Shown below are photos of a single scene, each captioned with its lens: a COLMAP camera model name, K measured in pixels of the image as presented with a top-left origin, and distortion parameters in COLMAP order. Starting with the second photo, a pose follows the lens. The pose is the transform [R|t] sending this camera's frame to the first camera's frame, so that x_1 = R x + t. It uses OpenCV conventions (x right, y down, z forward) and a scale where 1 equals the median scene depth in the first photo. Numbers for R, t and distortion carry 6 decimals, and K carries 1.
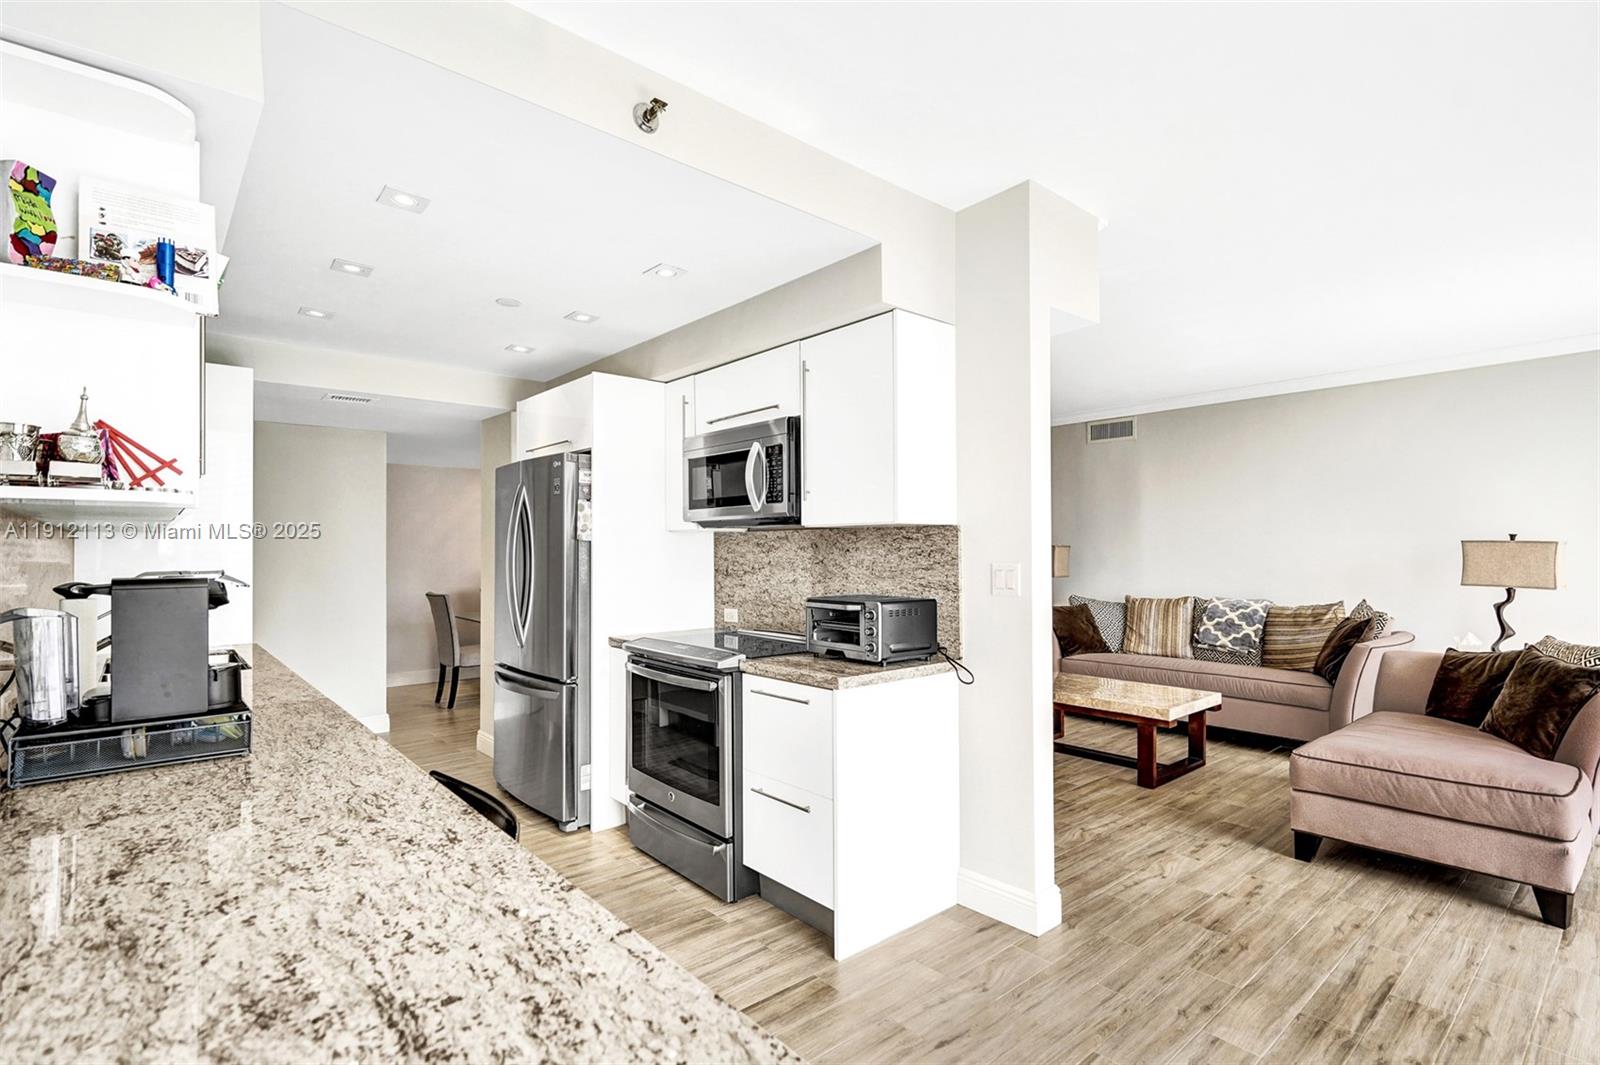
lens RADIAL K [[789.2, 0, 809.1], [0, 789.2, 544.9], [0, 0, 1]] dist [-0.013394, 0.012542]
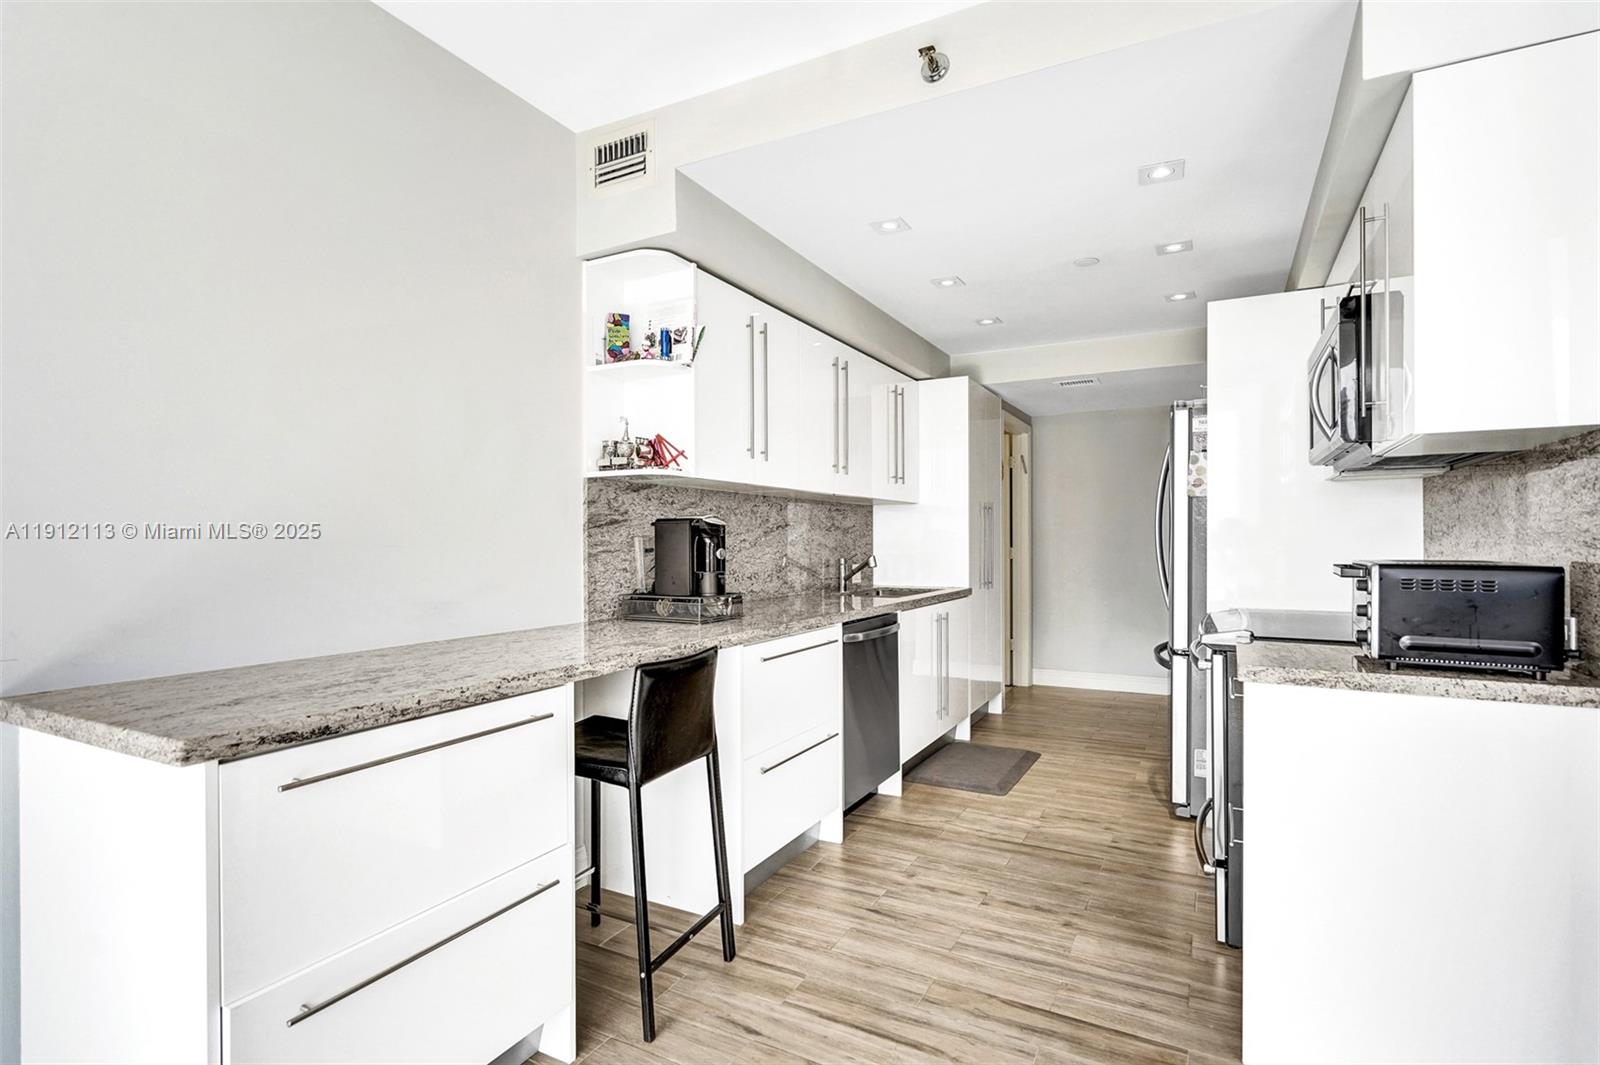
lens RADIAL K [[789.2, 0, 781.4], [0, 789.2, 541.7], [0, 0, 1]] dist [-0.013394, 0.012542]
pose [[0.342305, 0.005280, -0.939574, 0.494757], [0.007698, 0.999935, 0.008424, 0.043989], [0.939557, -0.010117, 0.342243, 0.324212]]
